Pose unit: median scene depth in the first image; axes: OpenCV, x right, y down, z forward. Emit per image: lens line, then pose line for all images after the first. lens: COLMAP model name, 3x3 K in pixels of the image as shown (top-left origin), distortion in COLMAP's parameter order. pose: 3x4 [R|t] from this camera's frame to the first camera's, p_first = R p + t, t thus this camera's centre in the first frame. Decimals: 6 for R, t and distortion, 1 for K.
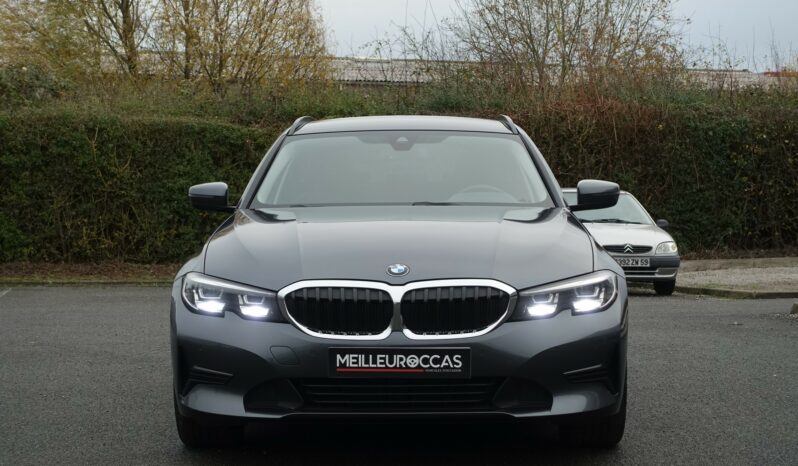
lens RADIAL K [[1936.0, 0, 400.4], [0, 1936.0, 235.0], [0, 0, 1]] dist [-0.406203, 0.000000]
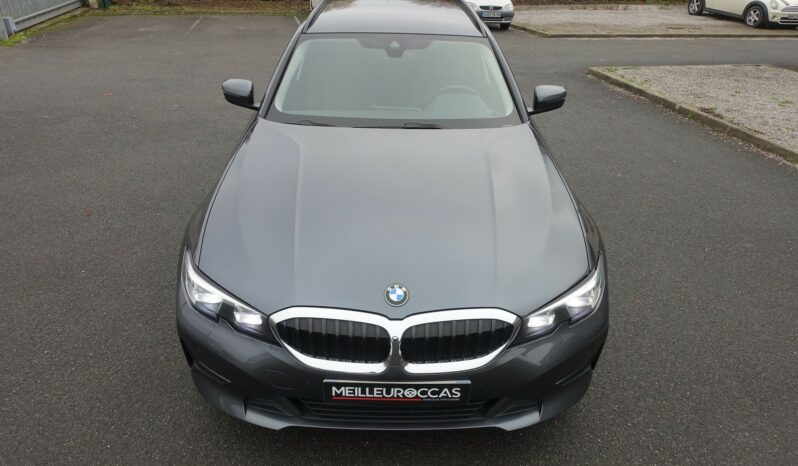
lens RADIAL K [[554.2, 0, 398.6], [0, 554.2, 234.0], [0, 0, 1]] dist [-0.013979, -0.001561]
pose [[0.999234, 0.009312, 0.037997, -0.010940], [-0.026228, 0.880104, 0.474057, -0.136025], [-0.029027, -0.474690, 0.879674, 0.785868]]
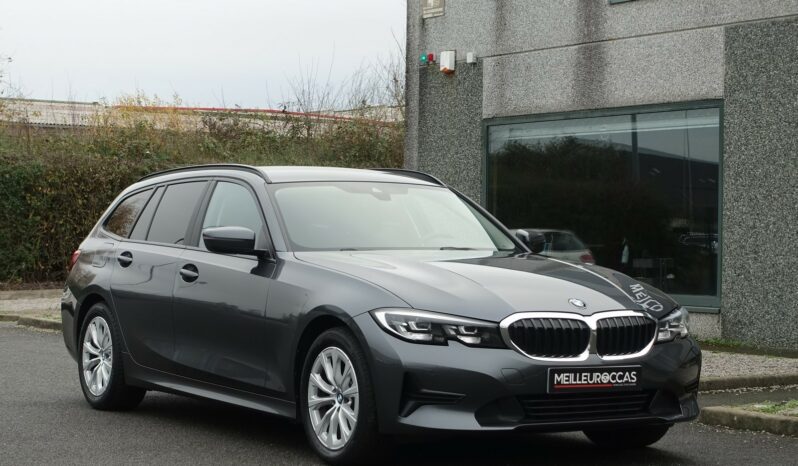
lens RADIAL K [[1760.9, 0, 397.1], [0, 1760.9, 236.3], [0, 0, 1]] dist [-0.200056, 0.000000]
pose [[0.852918, 0.015390, 0.521817, -0.681141], [-0.006162, 0.999793, -0.019415, -0.001895], [-0.522008, 0.013344, 0.852836, 0.119400]]
